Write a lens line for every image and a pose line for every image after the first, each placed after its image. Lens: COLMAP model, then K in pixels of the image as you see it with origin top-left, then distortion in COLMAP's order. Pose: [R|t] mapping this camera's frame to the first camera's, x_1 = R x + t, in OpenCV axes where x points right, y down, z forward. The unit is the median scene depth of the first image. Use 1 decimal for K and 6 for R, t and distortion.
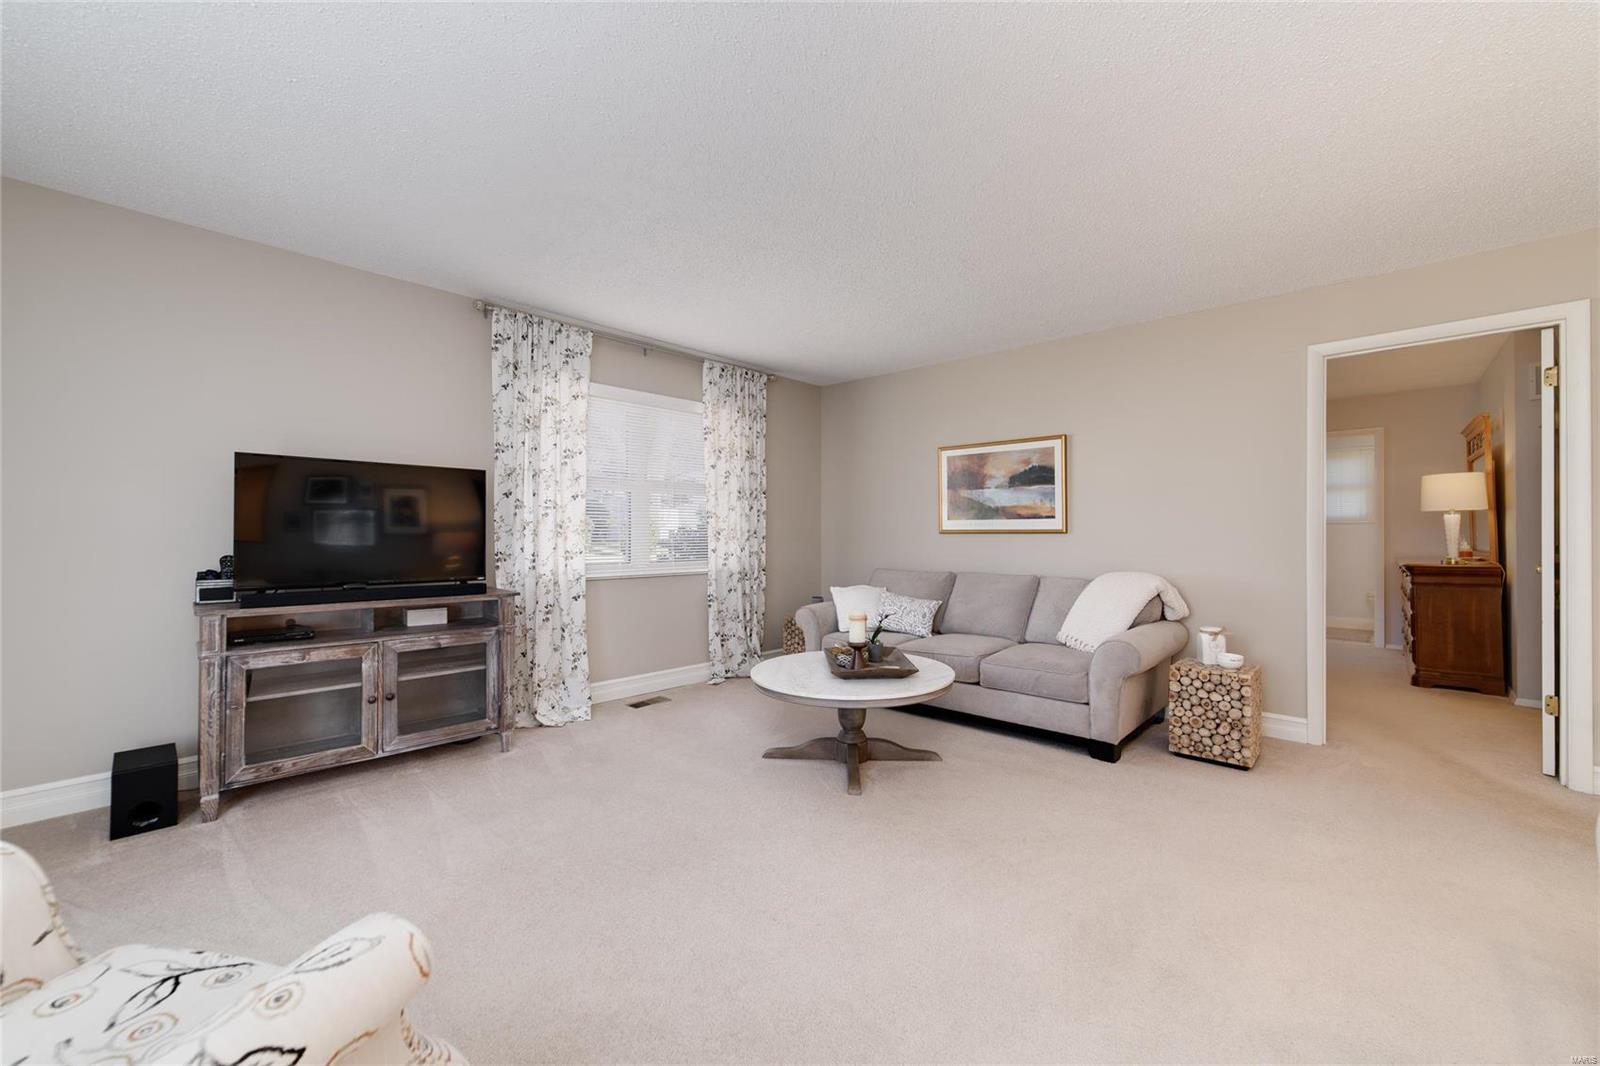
lens RADIAL K [[625.8, 0, 808.2], [0, 625.8, 530.2], [0, 0, 1]] dist [-0.021318, 0.008834]
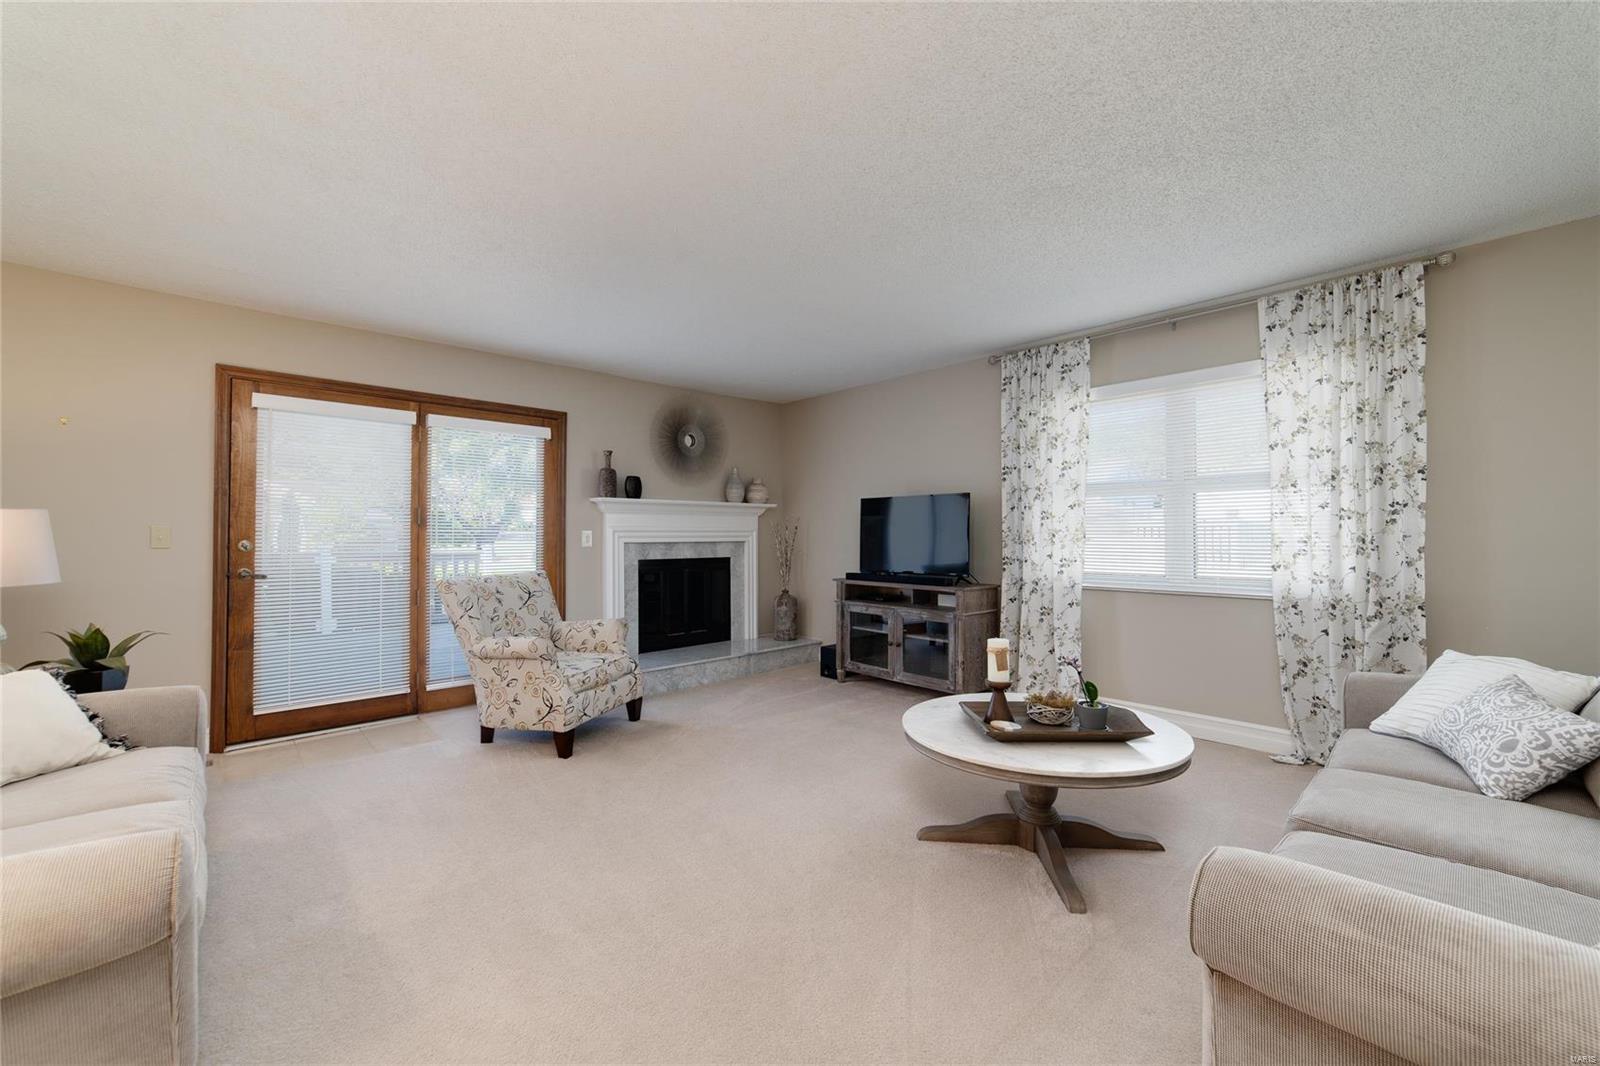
lens RADIAL K [[625.8, 0, 808.2], [0, 625.8, 530.2], [0, 0, 1]] dist [-0.021318, 0.008834]
pose [[-0.053762, -0.014730, -0.998445, 0.709493], [0.003918, 0.999880, -0.014962, 0.000010], [0.998546, -0.004717, -0.053698, 0.655402]]
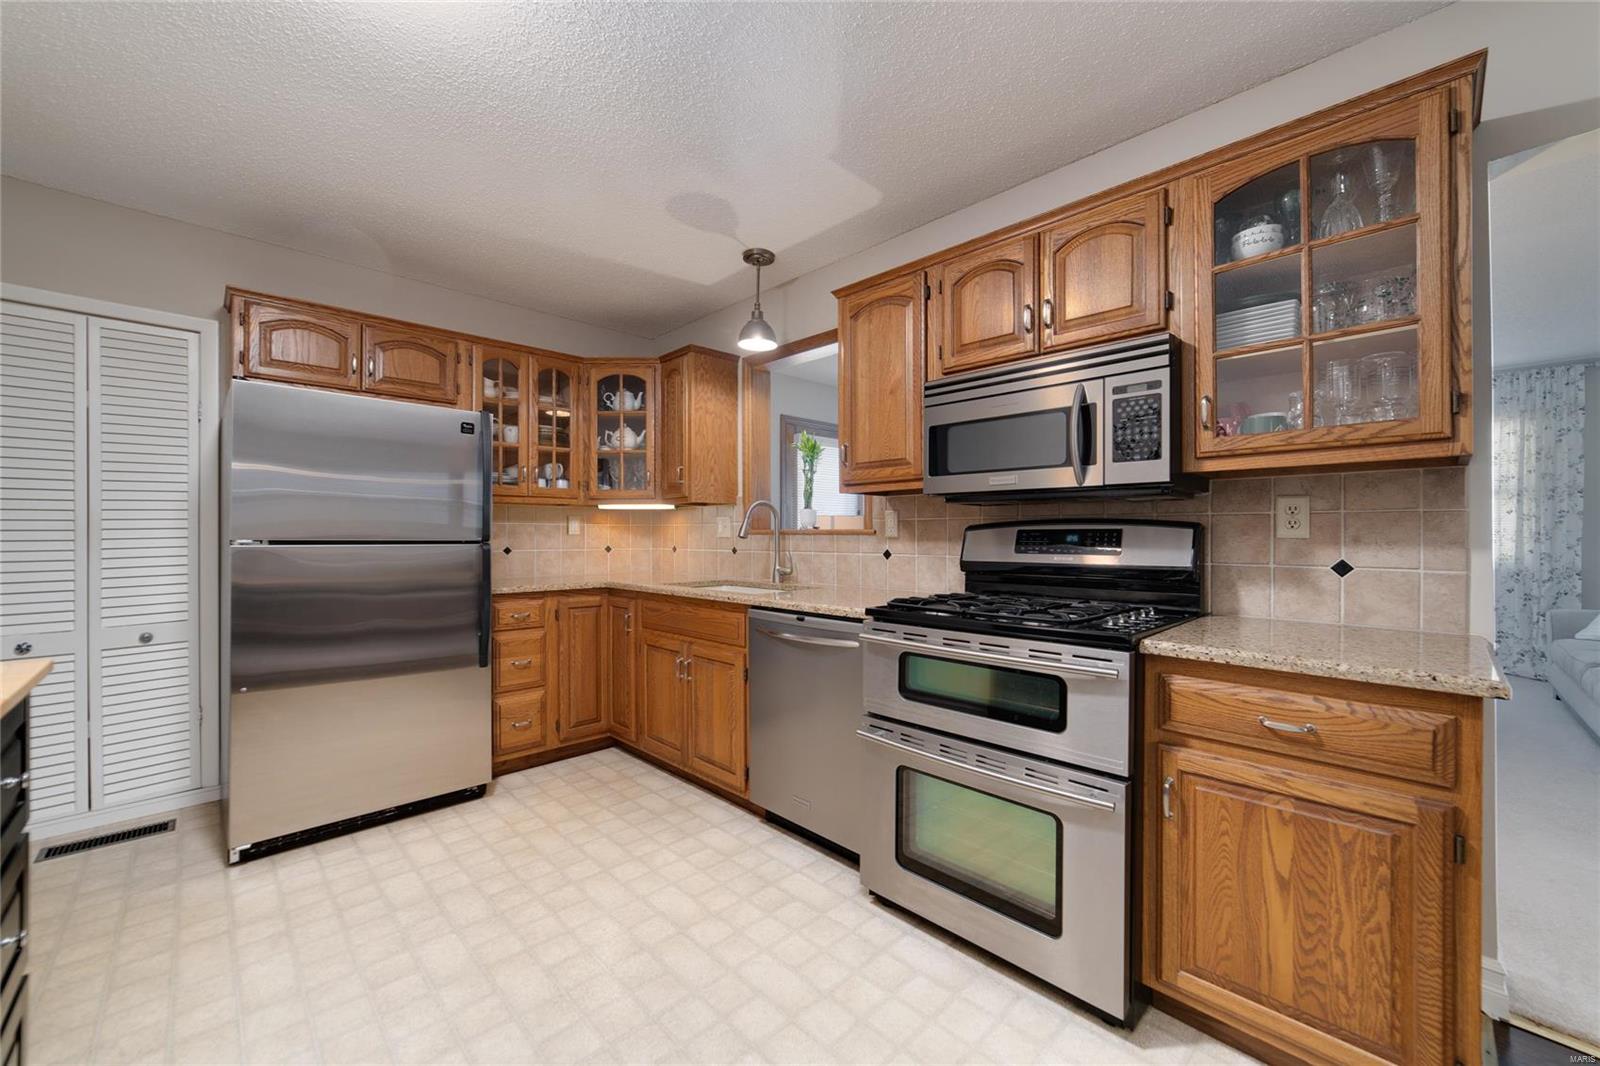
lens RADIAL K [[625.8, 0, 808.2], [0, 625.8, 530.2], [0, 0, 1]] dist [-0.021318, 0.008834]
pose [[-0.035964, -0.002258, -0.999351, 1.227231], [0.002510, 0.999994, -0.002350, -0.003933], [0.999350, -0.002593, -0.035958, -0.162031]]
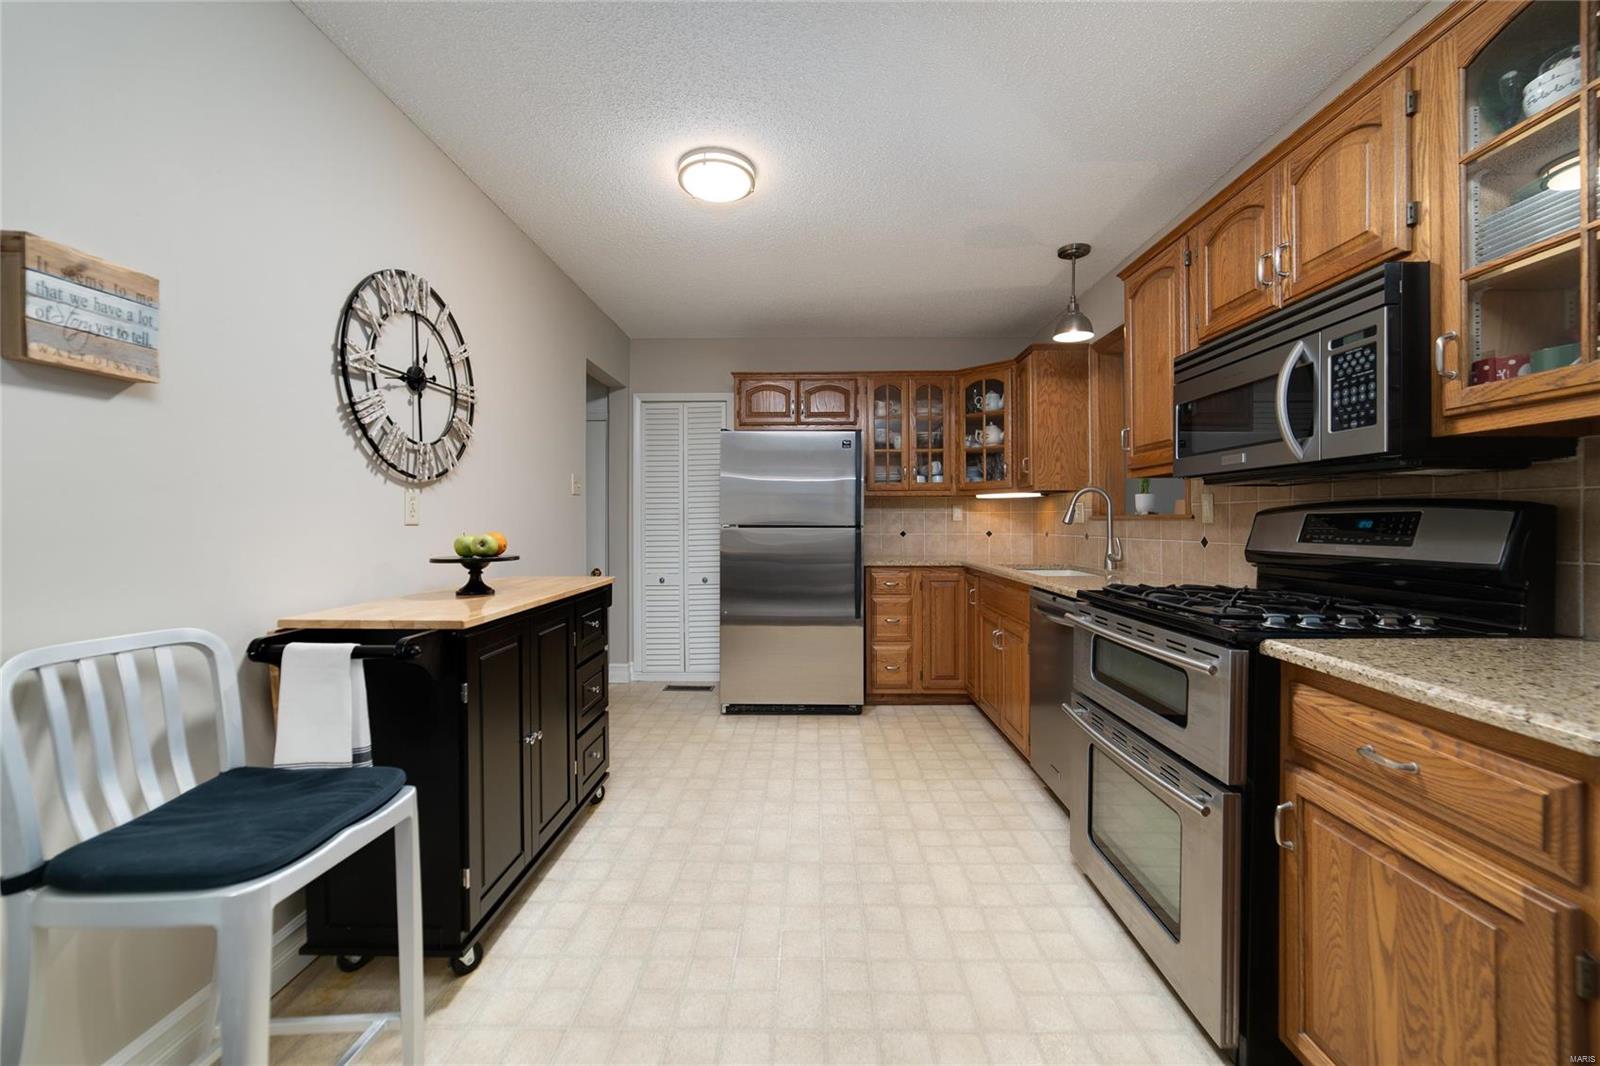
lens RADIAL K [[635.7, 0, 803.0], [0, 635.7, 514.9], [0, 0, 1]] dist [-0.020394, 0.009783]
pose [[-0.744281, 0.000015, -0.667867, 1.253024], [0.007634, 0.999935, -0.008485, -0.003569], [0.667823, -0.011414, -0.744233, 0.126930]]
